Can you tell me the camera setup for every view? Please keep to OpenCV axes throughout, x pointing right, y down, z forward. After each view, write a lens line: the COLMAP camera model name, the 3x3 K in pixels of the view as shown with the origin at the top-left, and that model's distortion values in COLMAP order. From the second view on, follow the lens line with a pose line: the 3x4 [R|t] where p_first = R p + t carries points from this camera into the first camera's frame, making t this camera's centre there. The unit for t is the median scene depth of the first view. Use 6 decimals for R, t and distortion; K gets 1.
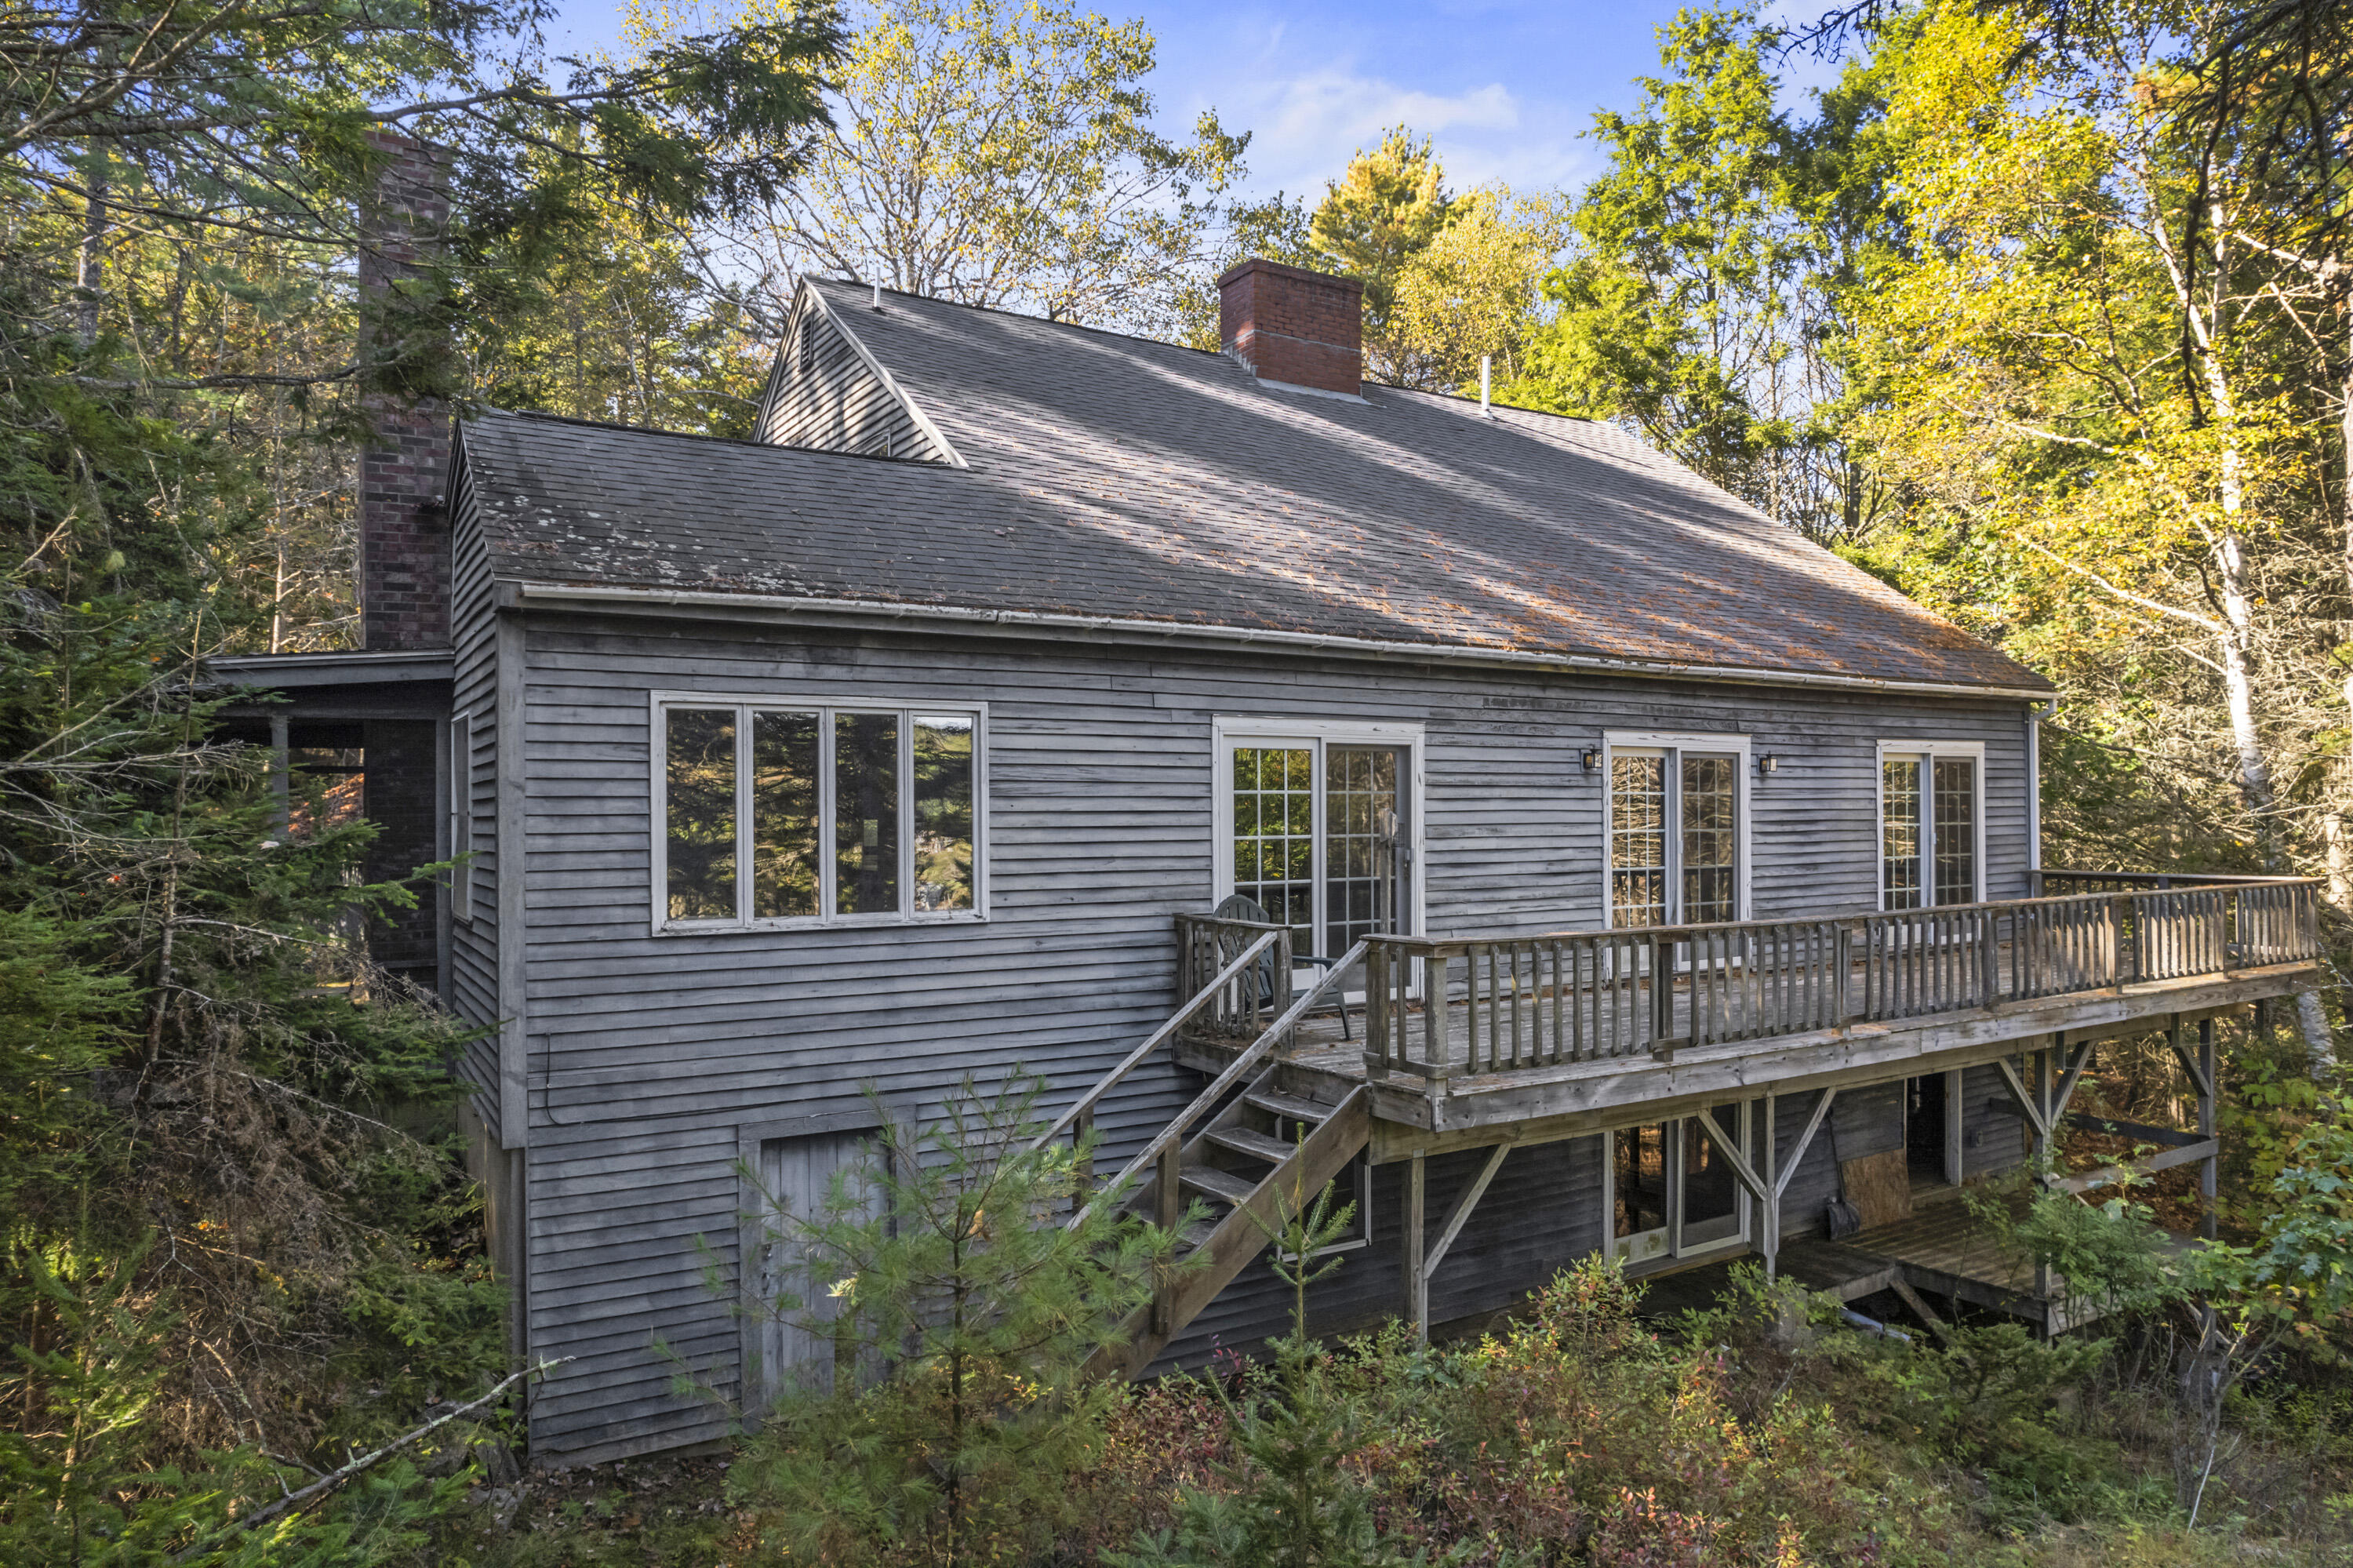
lens RADIAL K [[1496.7, 0, 1185.3], [0, 1496.7, 786.4], [0, 0, 1]] dist [-0.077528, 0.057140]
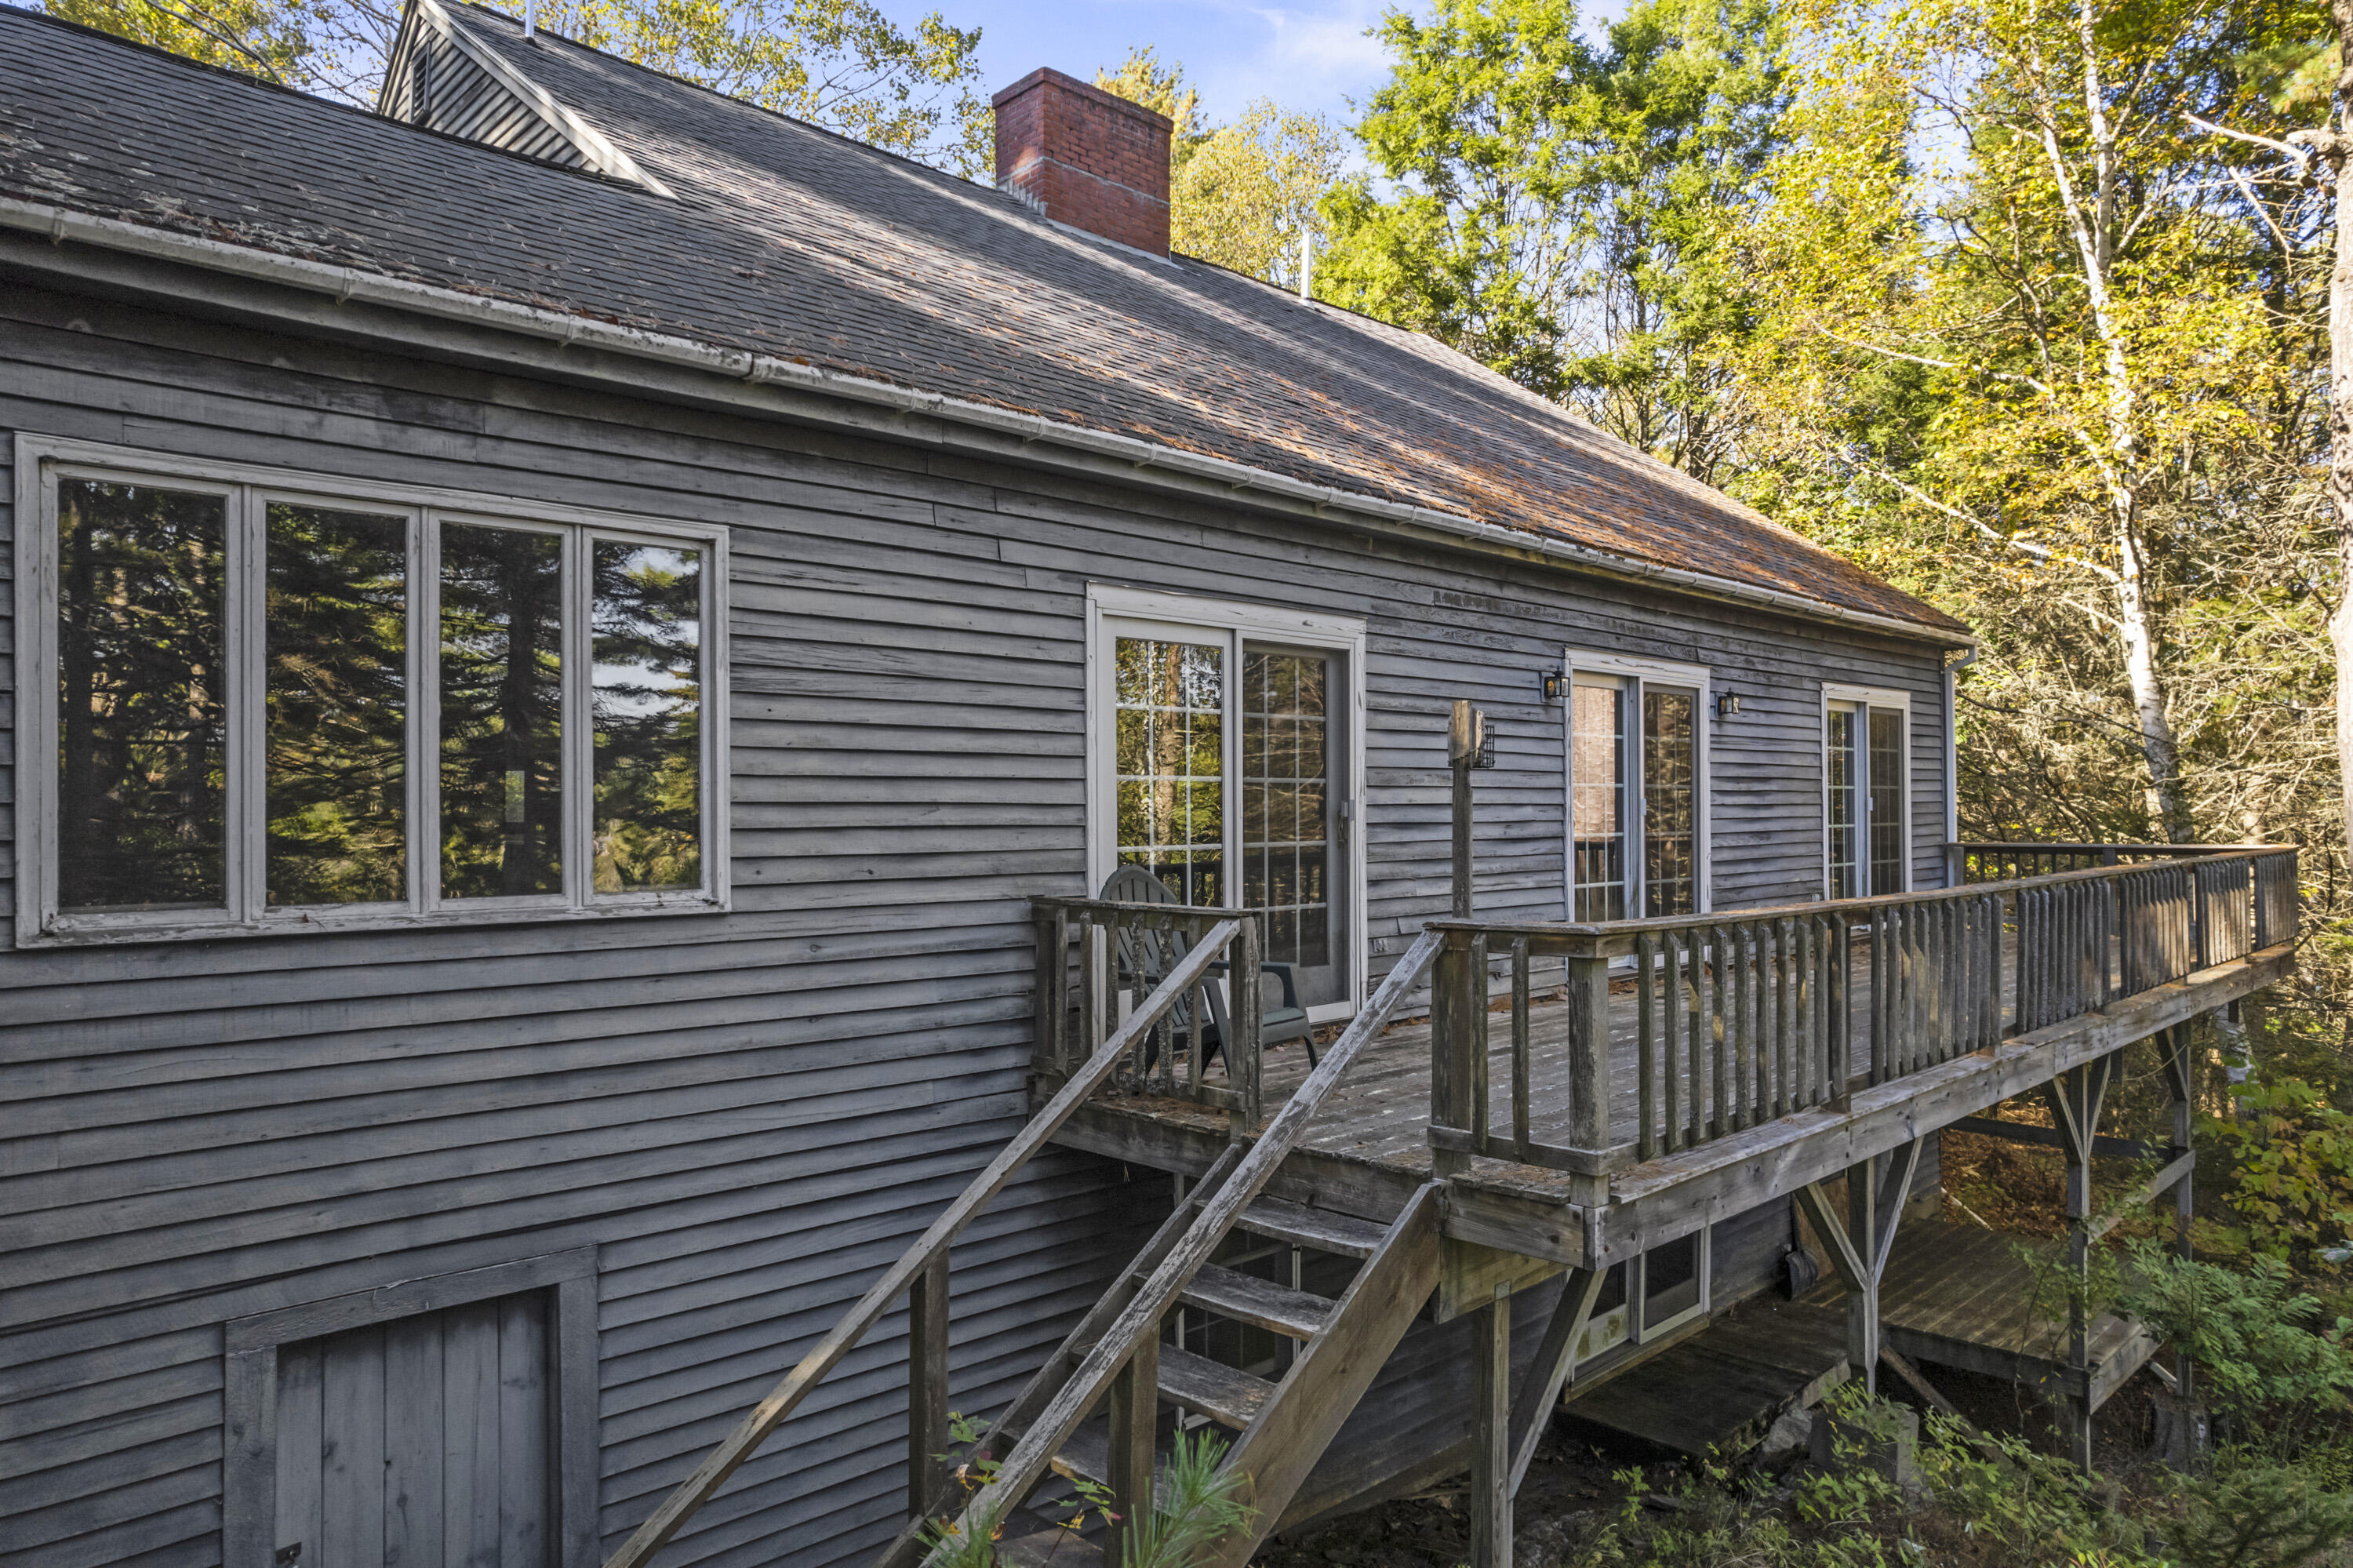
lens RADIAL K [[1496.7, 0, 1185.3], [0, 1496.7, 786.4], [0, 0, 1]] dist [-0.077528, 0.057140]
pose [[0.977132, 0.001868, 0.212627, -0.071653], [-0.001257, 0.999995, -0.003009, 0.038825], [-0.212632, 0.002673, 0.977129, 0.357537]]
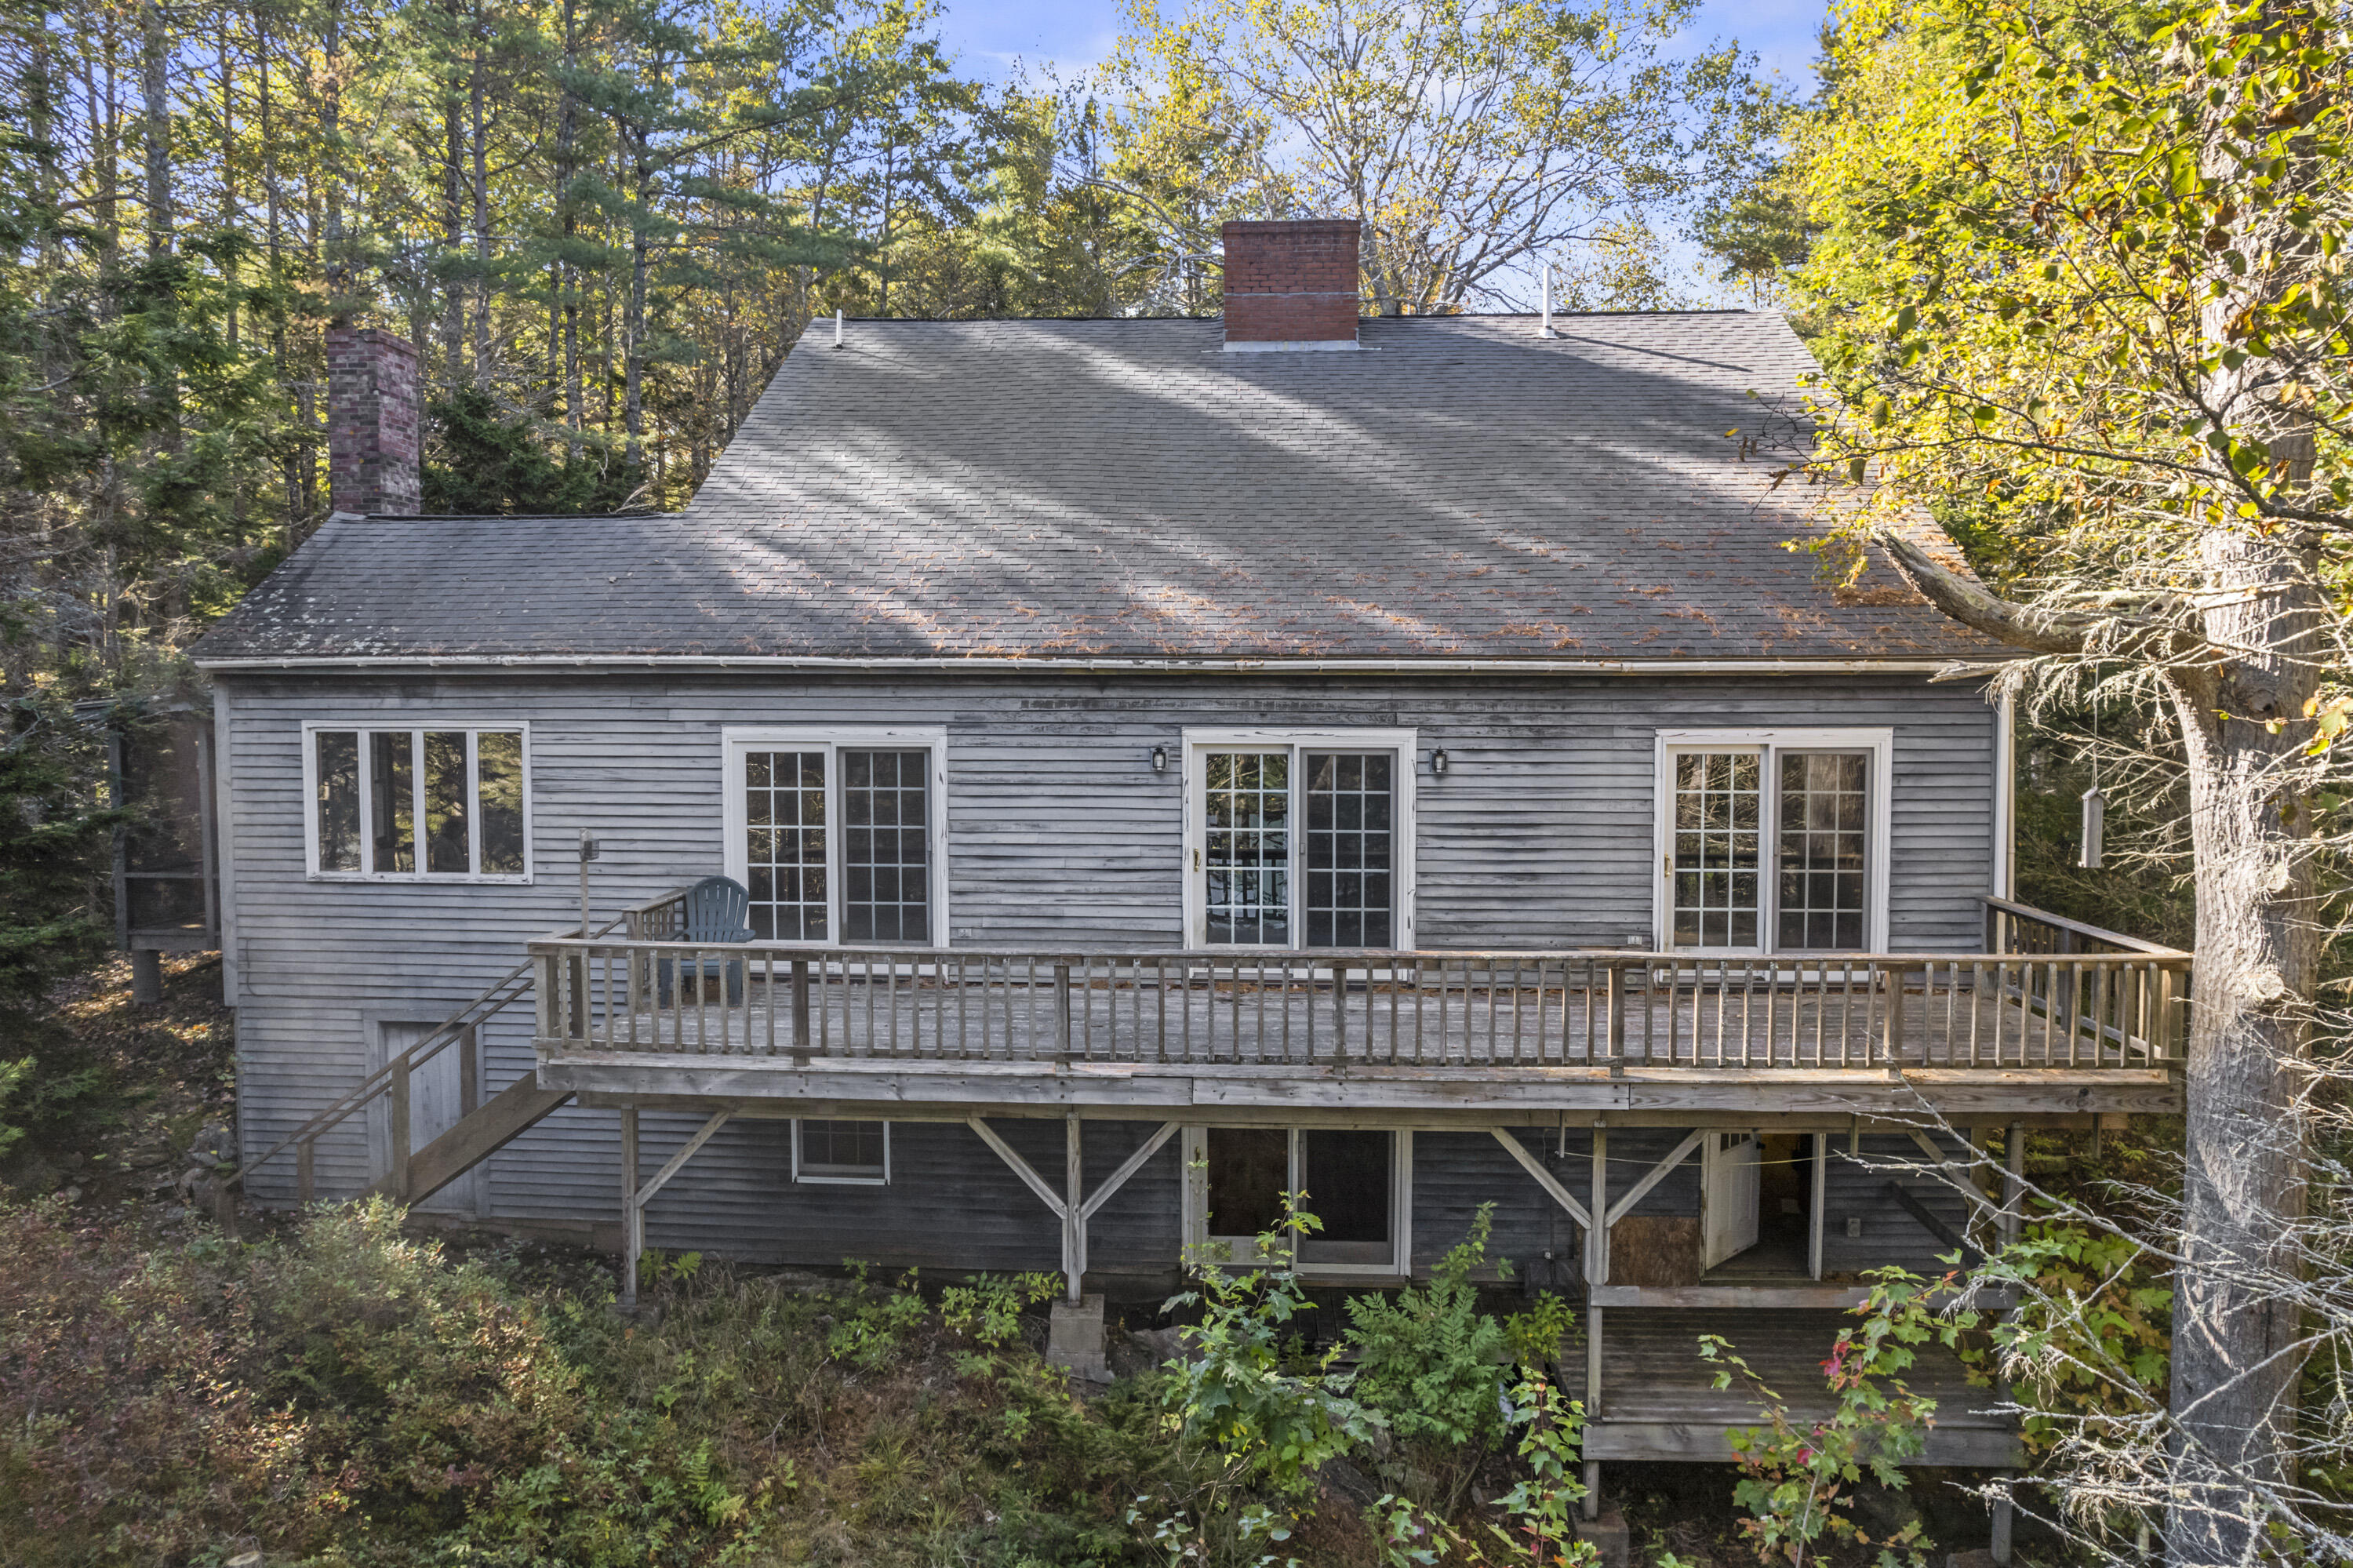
lens RADIAL K [[1496.7, 0, 1185.3], [0, 1496.7, 786.4], [0, 0, 1]] dist [-0.077528, 0.057140]
pose [[0.820691, 0.044726, -0.569619, 0.966082], [0.003358, 0.996537, 0.083086, -0.092623], [0.571362, -0.070100, 0.817699, 0.218559]]
